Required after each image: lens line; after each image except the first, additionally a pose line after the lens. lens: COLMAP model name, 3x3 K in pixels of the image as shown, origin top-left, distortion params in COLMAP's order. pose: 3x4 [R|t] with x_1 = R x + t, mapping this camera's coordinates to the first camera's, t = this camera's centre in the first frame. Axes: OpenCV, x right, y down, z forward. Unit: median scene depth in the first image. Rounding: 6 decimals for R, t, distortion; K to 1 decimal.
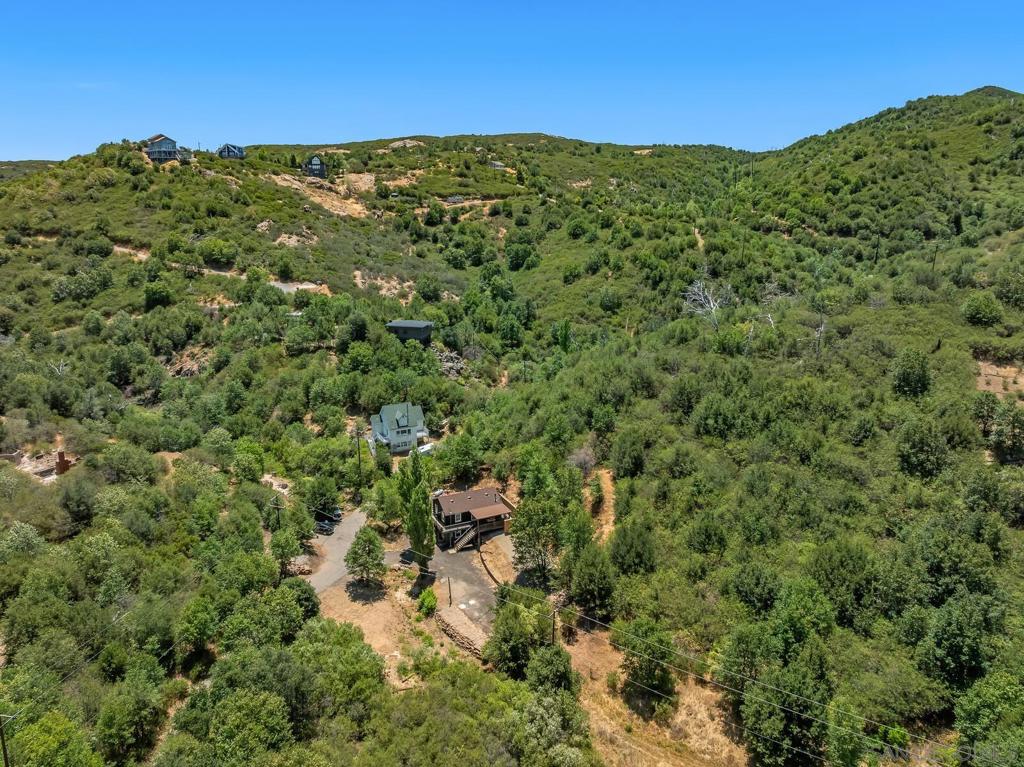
lens RADIAL K [[719.1, 0, 512.0], [0, 719.1, 383.5], [0, 0, 1]] dist [-0.037927, -0.001085]
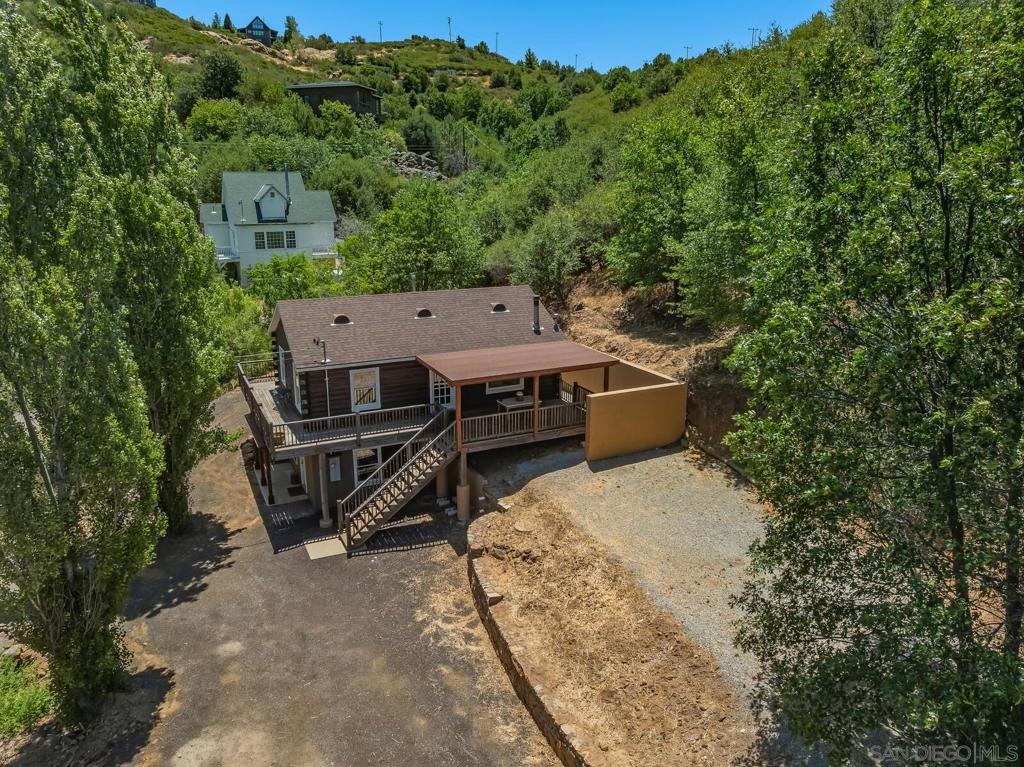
lens RADIAL K [[719.1, 0, 512.0], [0, 719.1, 383.5], [0, 0, 1]] dist [-0.037927, -0.001085]
pose [[0.999989, 0.003127, 0.003515, -0.033143], [-0.003131, 0.999994, 0.001114, 0.186711], [-0.003511, -0.001125, 0.999993, 0.796690]]
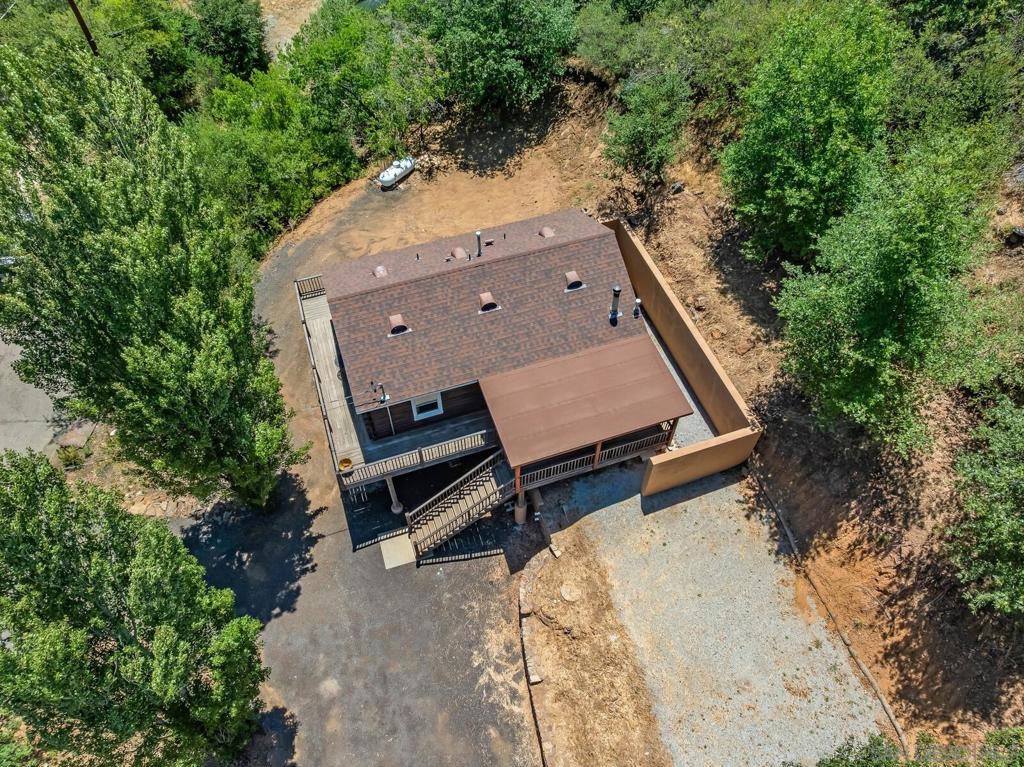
lens RADIAL K [[719.1, 0, 512.0], [0, 719.1, 383.5], [0, 0, 1]] dist [-0.037927, -0.001085]
pose [[0.992775, 0.102039, -0.063141, -0.038740], [-0.040311, 0.779224, 0.625448, 0.051698], [0.113021, -0.618384, 0.777707, 0.853840]]
